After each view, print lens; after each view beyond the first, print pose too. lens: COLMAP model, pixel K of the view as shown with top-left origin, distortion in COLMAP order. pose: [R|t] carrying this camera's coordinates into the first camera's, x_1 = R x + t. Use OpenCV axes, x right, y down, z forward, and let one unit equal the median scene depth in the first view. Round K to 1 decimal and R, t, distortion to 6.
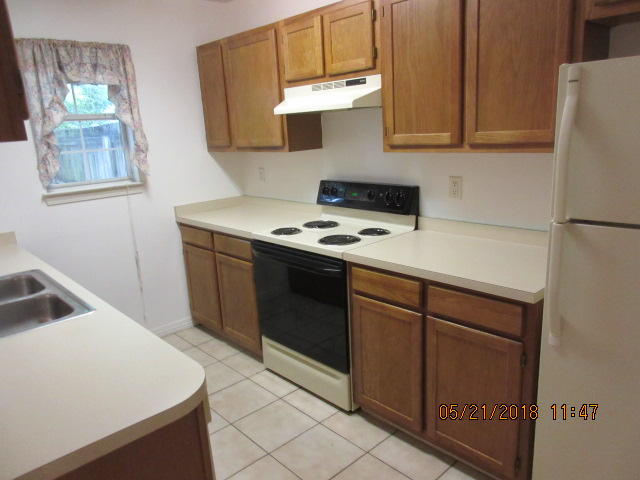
lens RADIAL K [[475.6, 0, 320.0], [0, 475.6, 240.0], [0, 0, 1]] dist [0.001576, -0.000330]
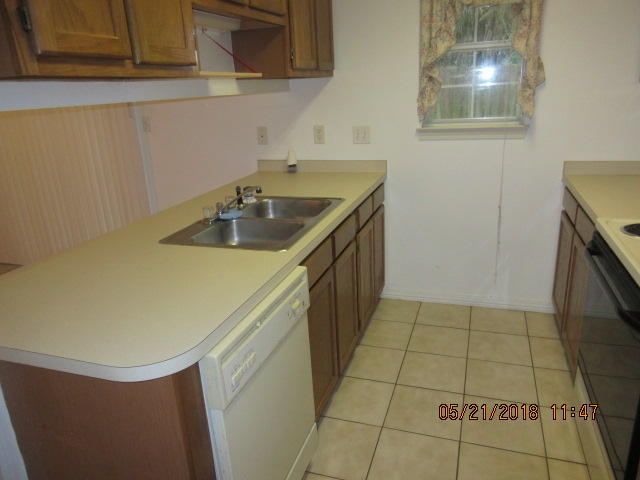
lens RADIAL K [[475.6, 0, 320.0], [0, 475.6, 240.0], [0, 0, 1]] dist [0.001576, -0.000330]
pose [[0.475441, 0.296315, -0.828344, 0.222053], [-0.182714, 0.954297, 0.236500, -0.069800], [0.860565, 0.038908, 0.507853, 0.317677]]
